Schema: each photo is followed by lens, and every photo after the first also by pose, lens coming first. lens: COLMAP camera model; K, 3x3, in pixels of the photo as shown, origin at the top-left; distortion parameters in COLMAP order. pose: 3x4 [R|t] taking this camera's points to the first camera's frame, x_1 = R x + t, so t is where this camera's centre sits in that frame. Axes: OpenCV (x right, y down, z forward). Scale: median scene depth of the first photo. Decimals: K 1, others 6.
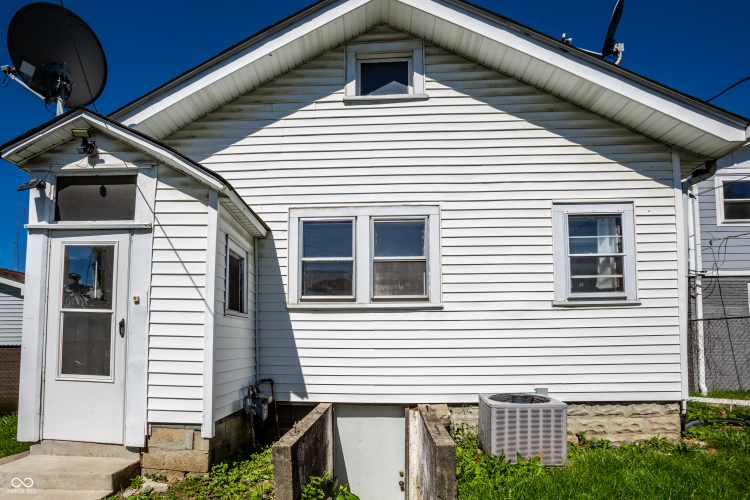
lens RADIAL K [[380.9, 0, 389.0], [0, 380.9, 254.3], [0, 0, 1]] dist [-0.067799, 0.023815]
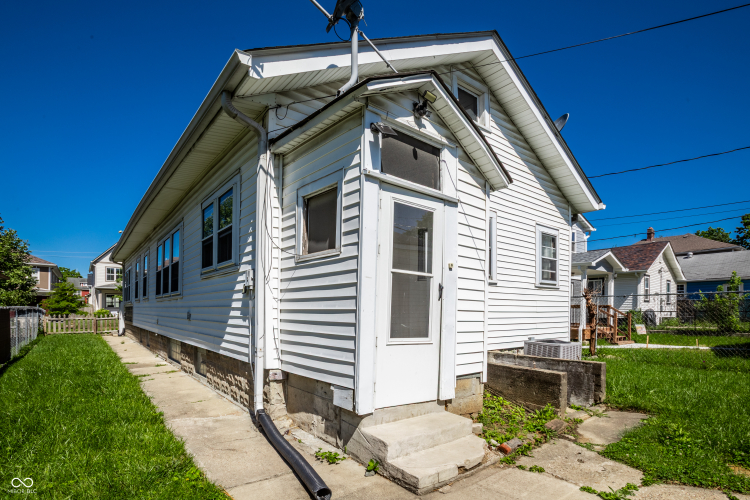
lens RADIAL K [[377.1, 0, 375.7], [0, 377.1, 216.2], [0, 0, 1]] dist [-0.065900, 0.000005]
pose [[0.753732, 0.174636, 0.633554, -1.505285], [-0.165755, 0.983396, -0.073872, 0.090712], [-0.635936, -0.049335, 0.770164, 0.277944]]
